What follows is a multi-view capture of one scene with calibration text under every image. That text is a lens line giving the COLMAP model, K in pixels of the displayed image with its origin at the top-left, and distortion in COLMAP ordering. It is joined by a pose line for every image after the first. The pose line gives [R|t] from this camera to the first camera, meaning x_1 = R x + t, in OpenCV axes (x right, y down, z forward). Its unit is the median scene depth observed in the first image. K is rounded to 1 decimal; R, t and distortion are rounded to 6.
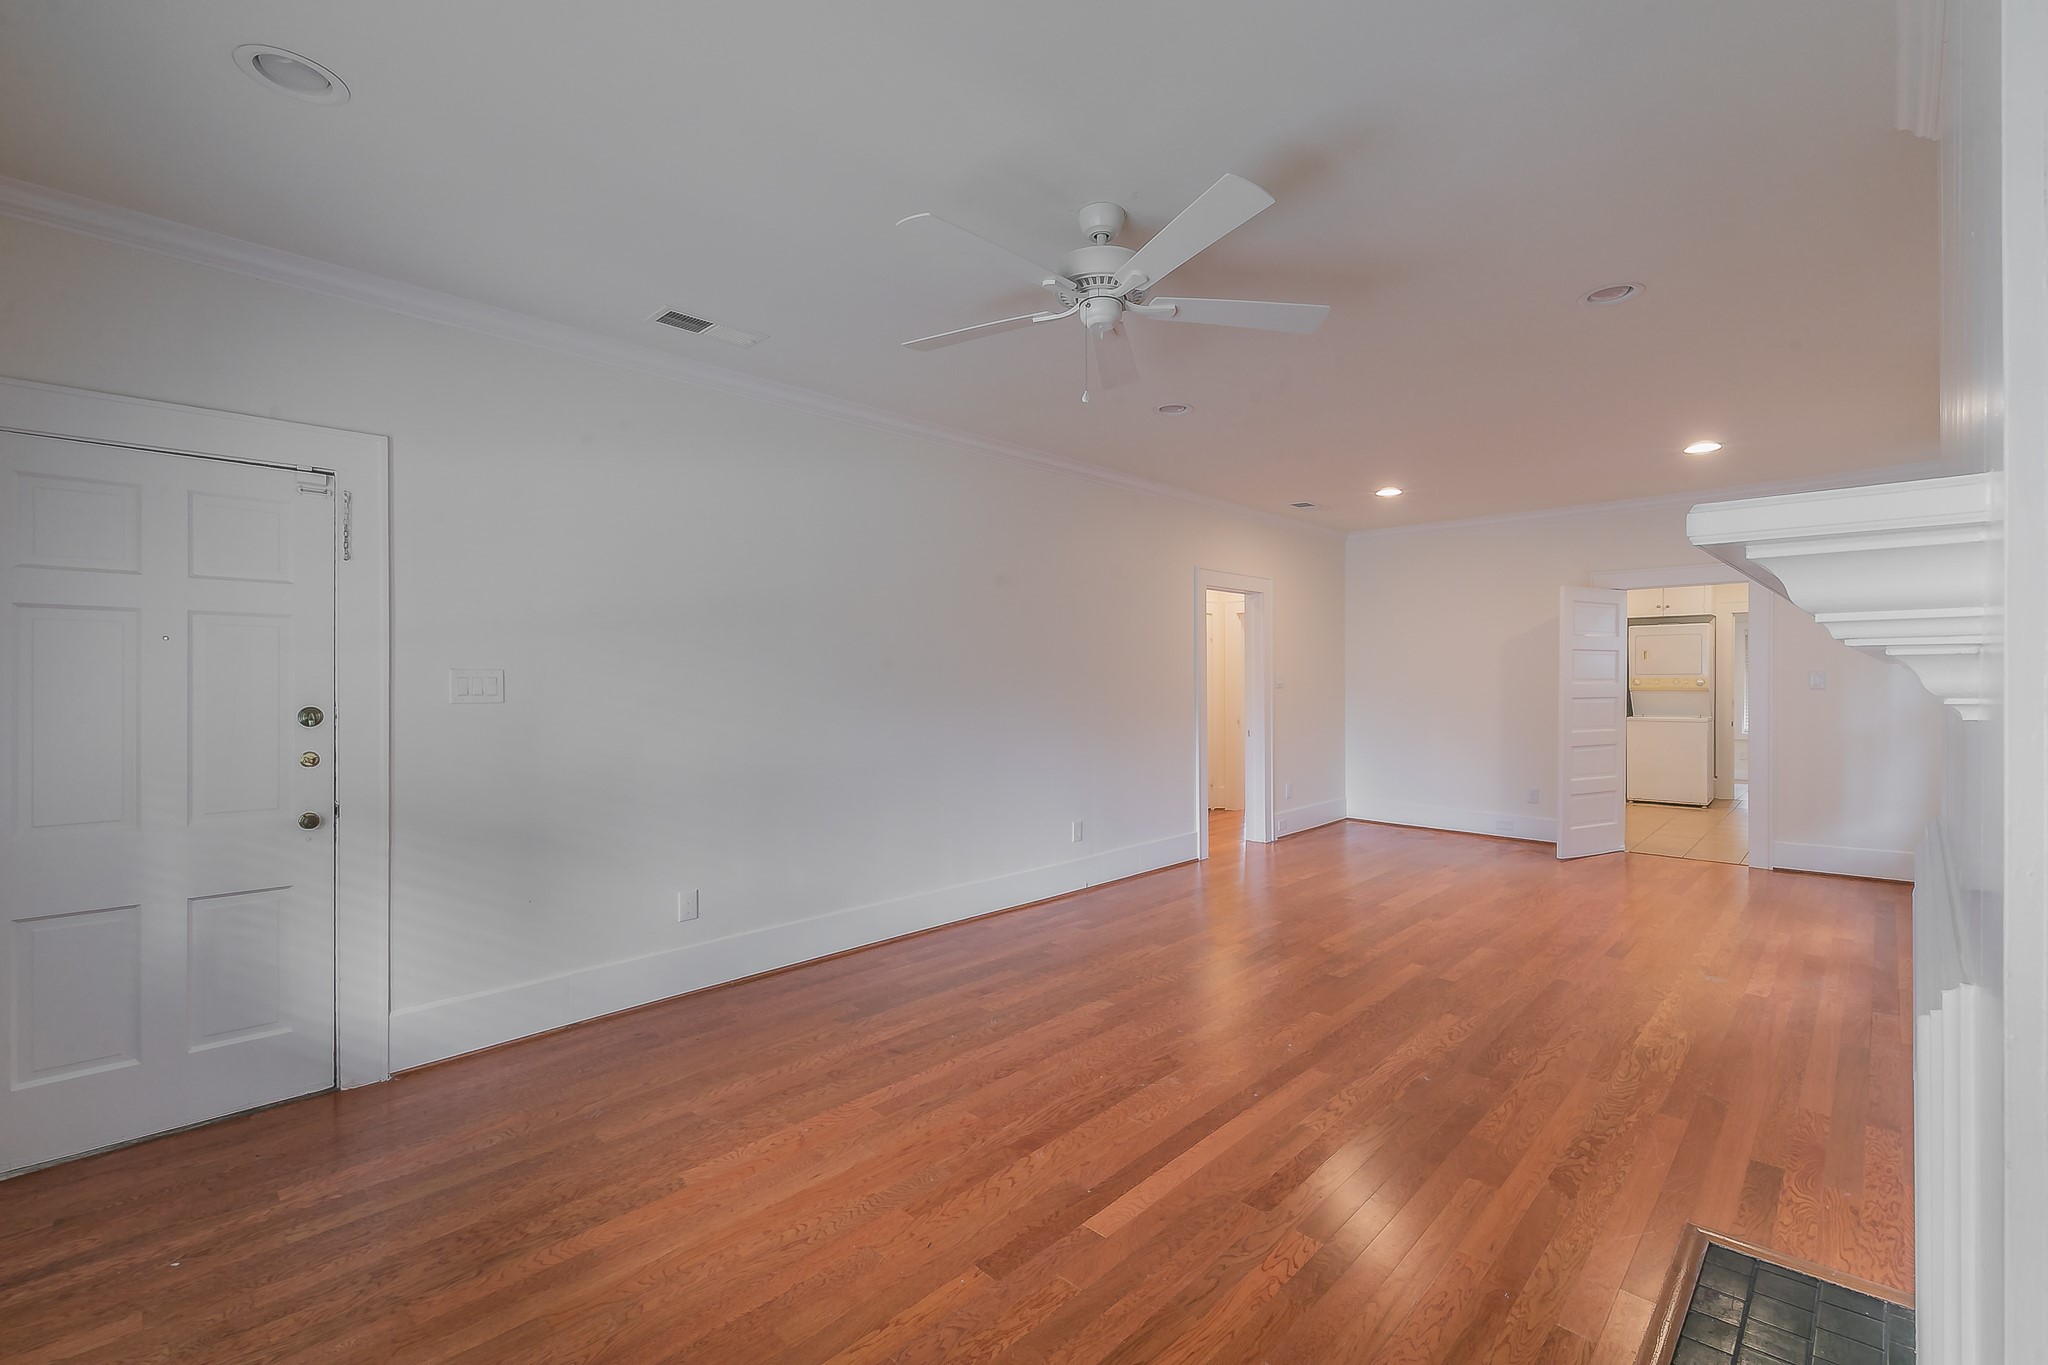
lens RADIAL K [[871.0, 0, 1024.0], [0, 871.0, 682.5], [0, 0, 1]] dist [-0.001034, -0.000121]
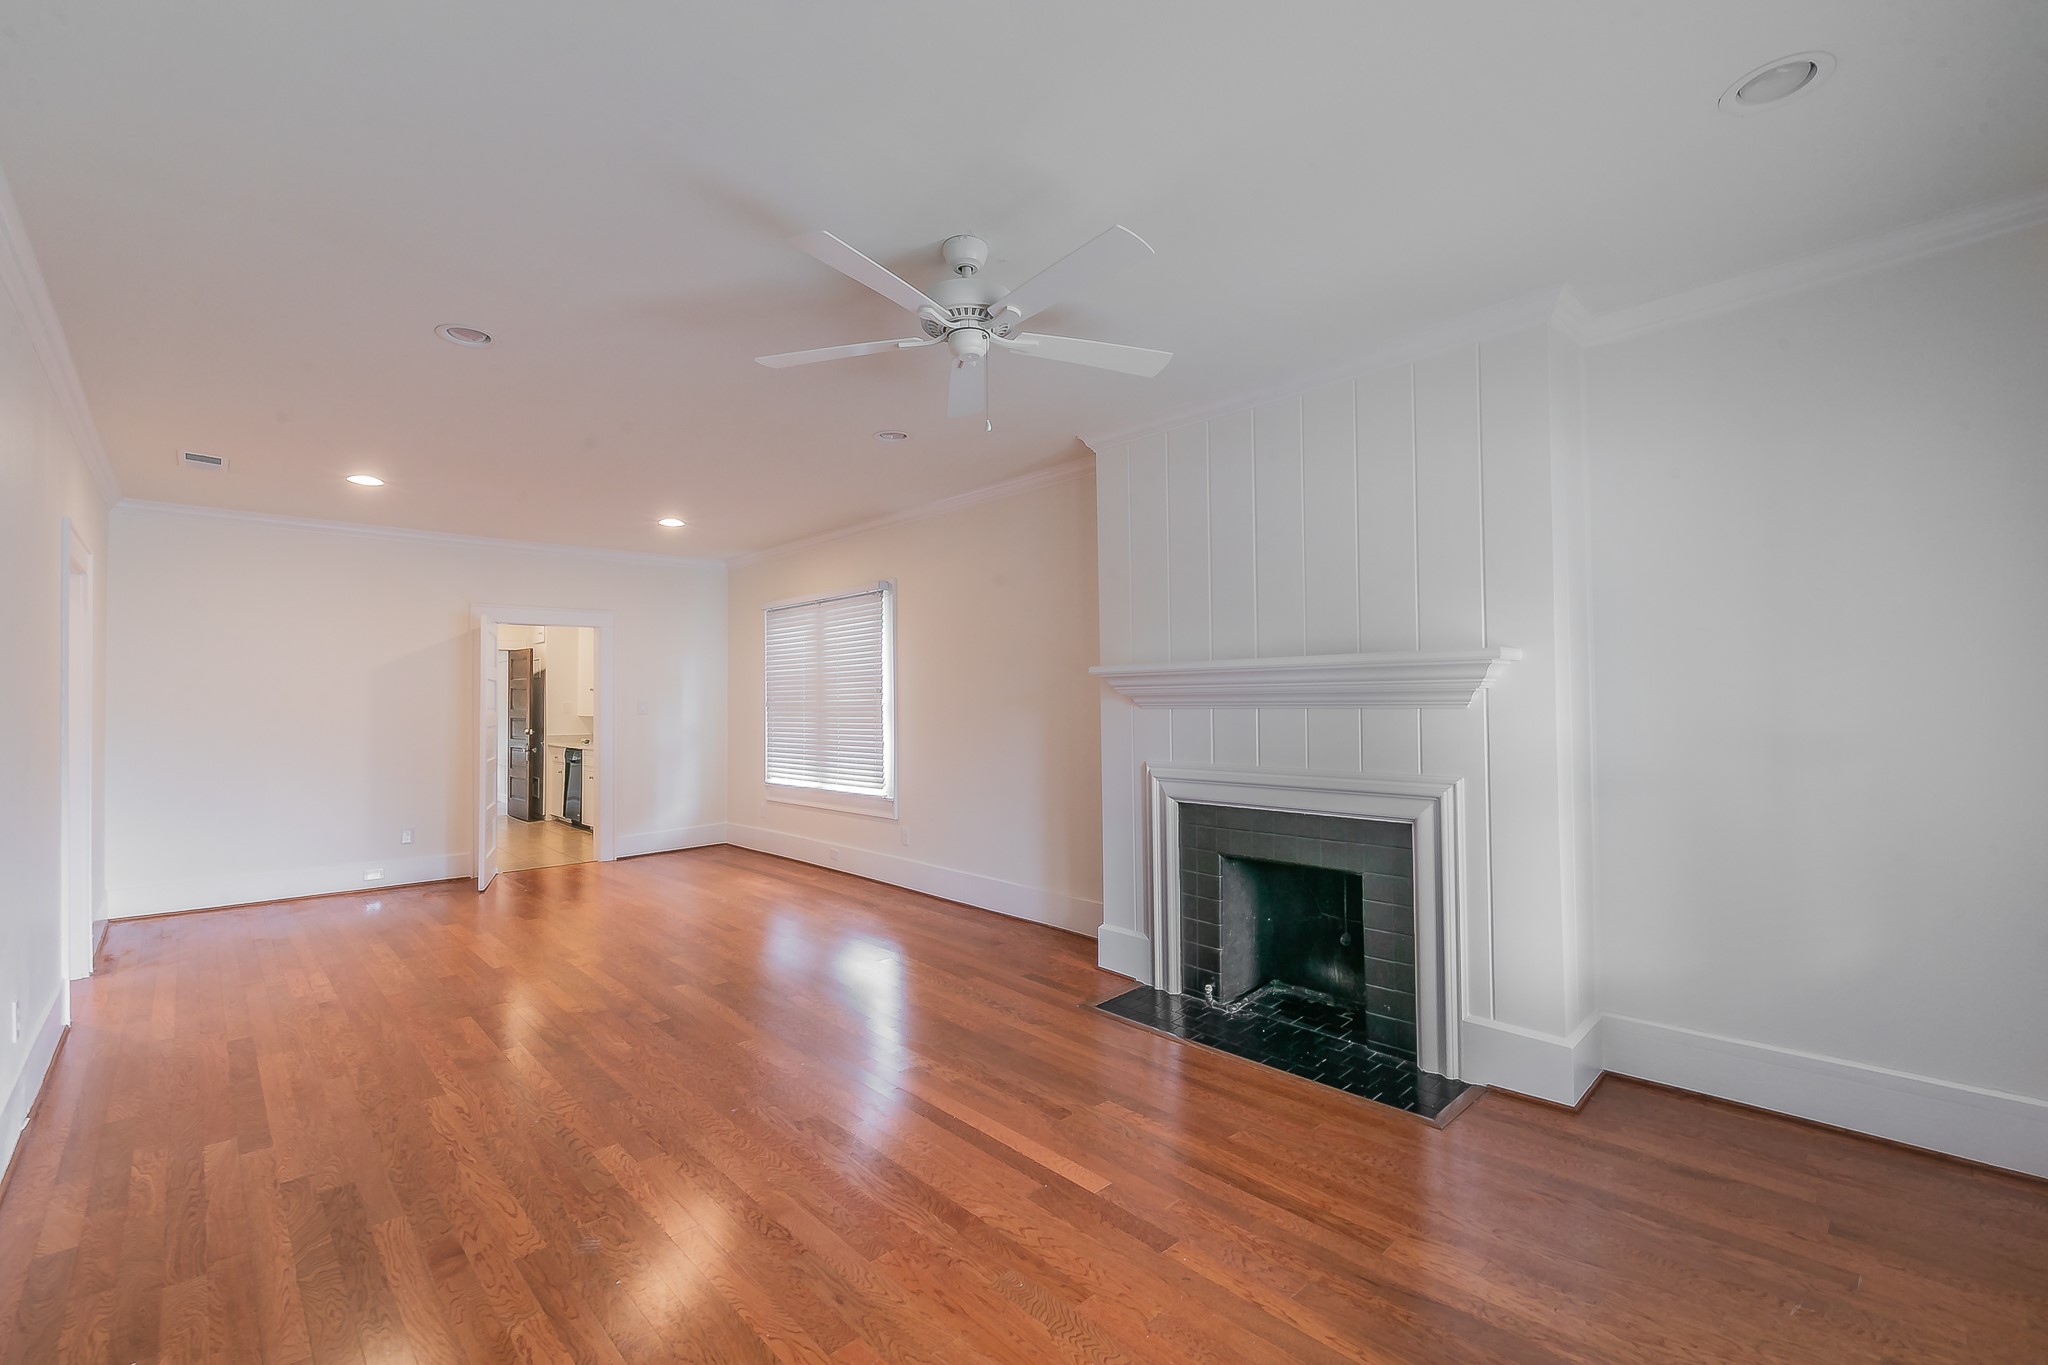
lens RADIAL K [[886.5, 0, 1010.5], [0, 886.5, 680.5], [0, 0, 1]] dist [-0.002101, -0.000405]
pose [[0.049415, 0.023077, 0.998512, -0.662105], [0.015548, 0.999594, -0.023872, -0.002304], [-0.998657, 0.016705, 0.049037, 0.639927]]
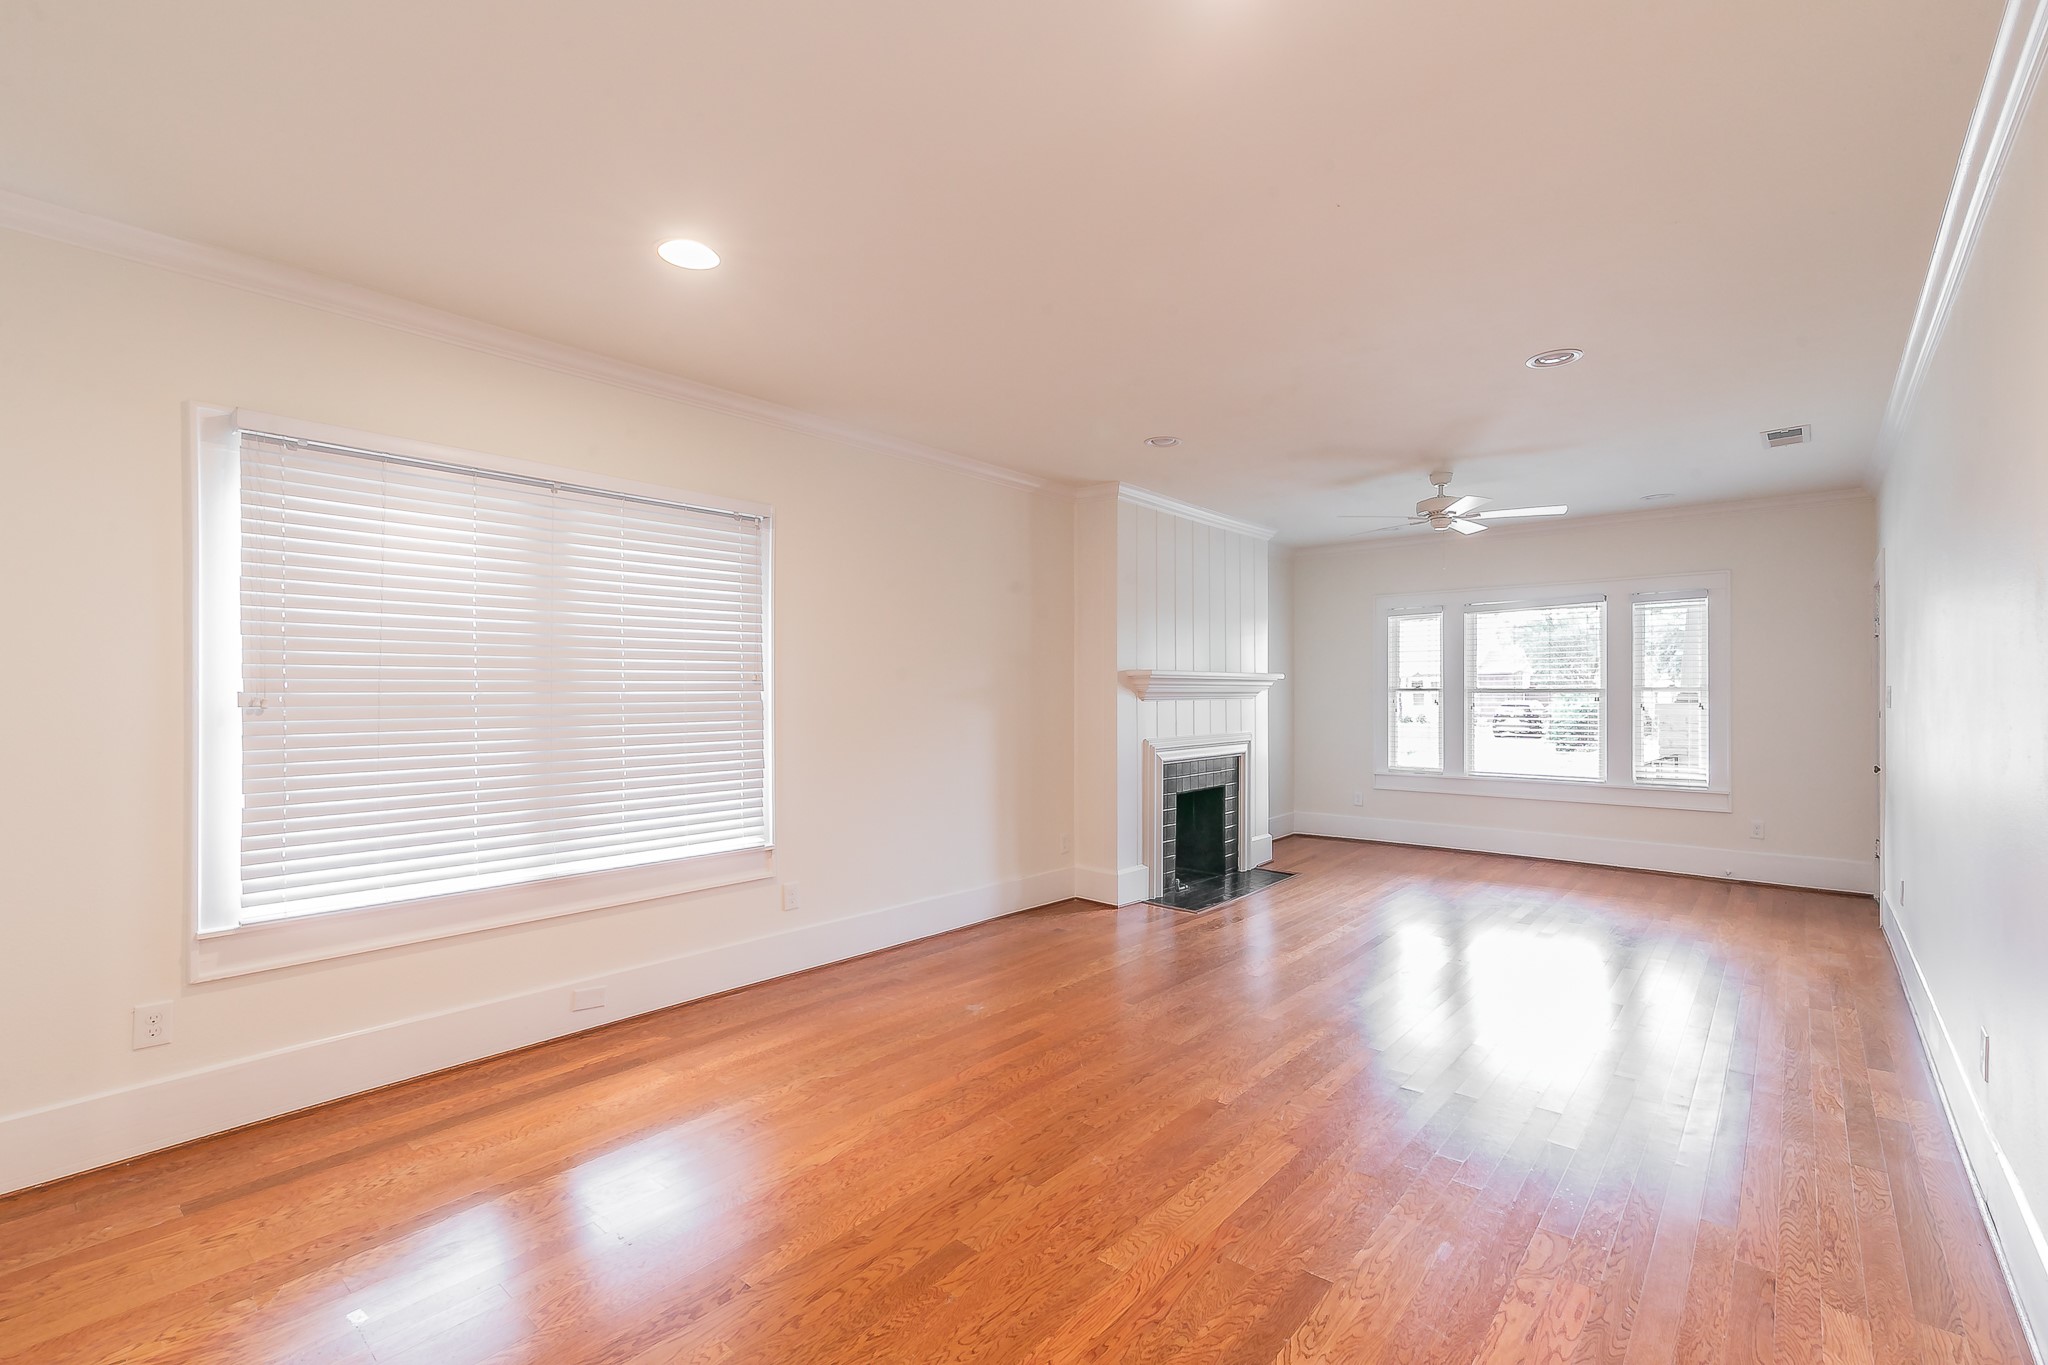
lens RADIAL K [[886.5, 0, 1010.5], [0, 886.5, 680.5], [0, 0, 1]] dist [-0.002101, -0.000405]
pose [[-0.997672, 0.000677, -0.068194, 0.921478], [0.001083, 0.999982, -0.005915, -0.020132], [0.068188, -0.005975, -0.997655, 2.174065]]
